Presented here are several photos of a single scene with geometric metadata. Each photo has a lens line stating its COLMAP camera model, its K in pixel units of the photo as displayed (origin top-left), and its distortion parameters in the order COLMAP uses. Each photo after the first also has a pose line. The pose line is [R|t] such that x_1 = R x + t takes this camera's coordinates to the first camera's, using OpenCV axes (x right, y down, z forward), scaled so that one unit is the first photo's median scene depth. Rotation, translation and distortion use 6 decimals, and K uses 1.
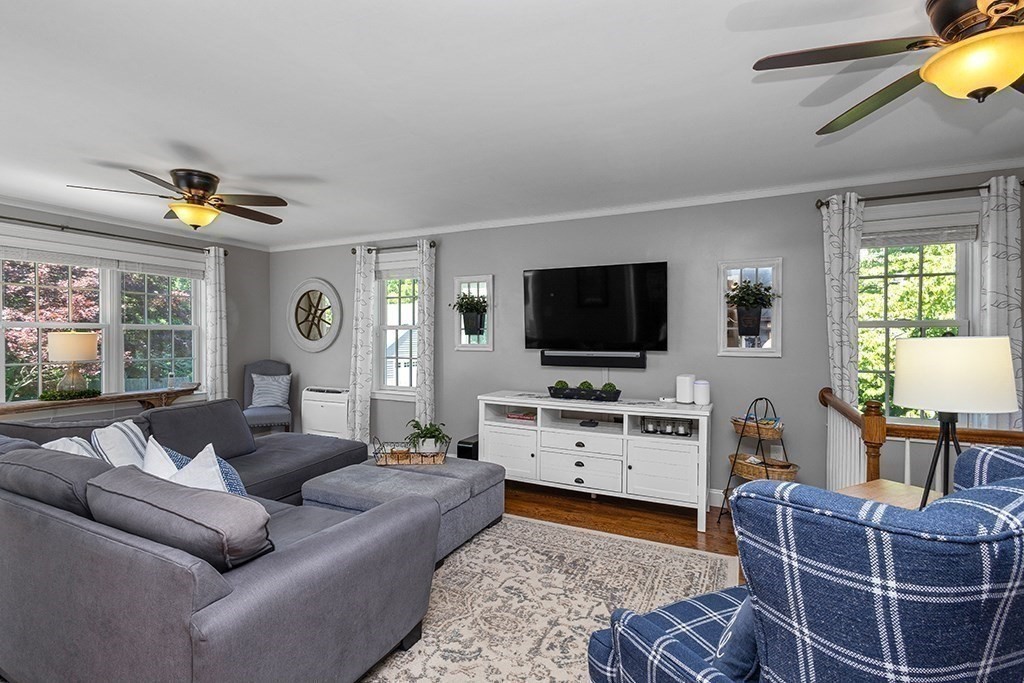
lens RADIAL K [[471.4, 0, 508.5], [0, 471.4, 340.9], [0, 0, 1]] dist [0.012453, -0.003486]
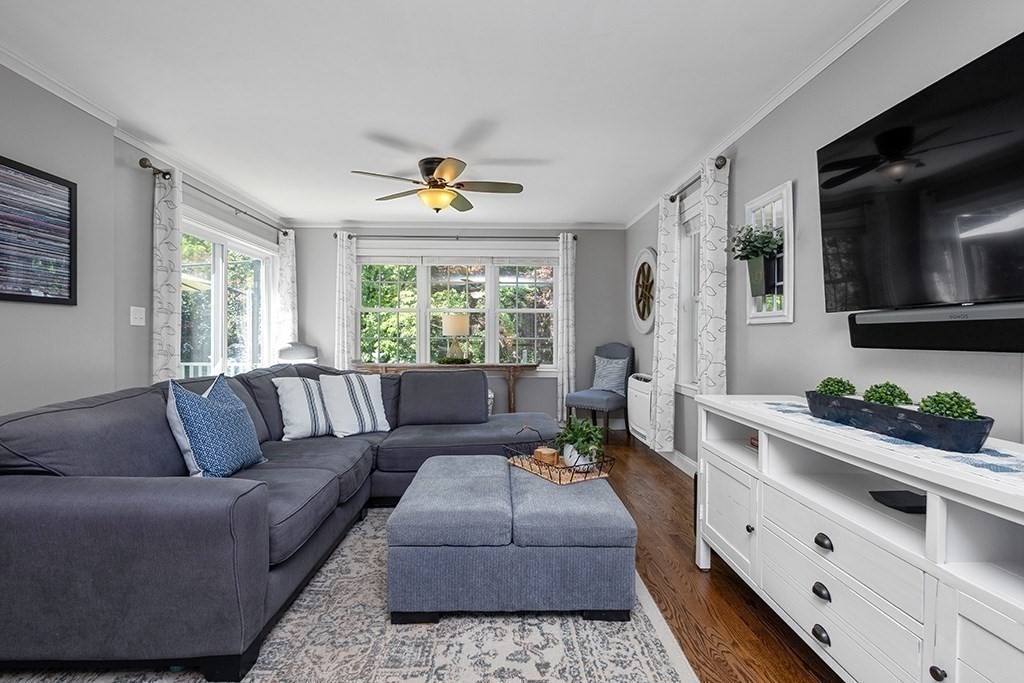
lens RADIAL K [[471.4, 0, 510.0], [0, 471.4, 335.8], [0, 0, 1]] dist [0.012453, -0.003486]
pose [[0.464458, -0.000297, -0.885595, 0.290772], [-0.013590, 0.999880, -0.007463, 0.044817], [0.885491, 0.015502, 0.464398, 0.455887]]
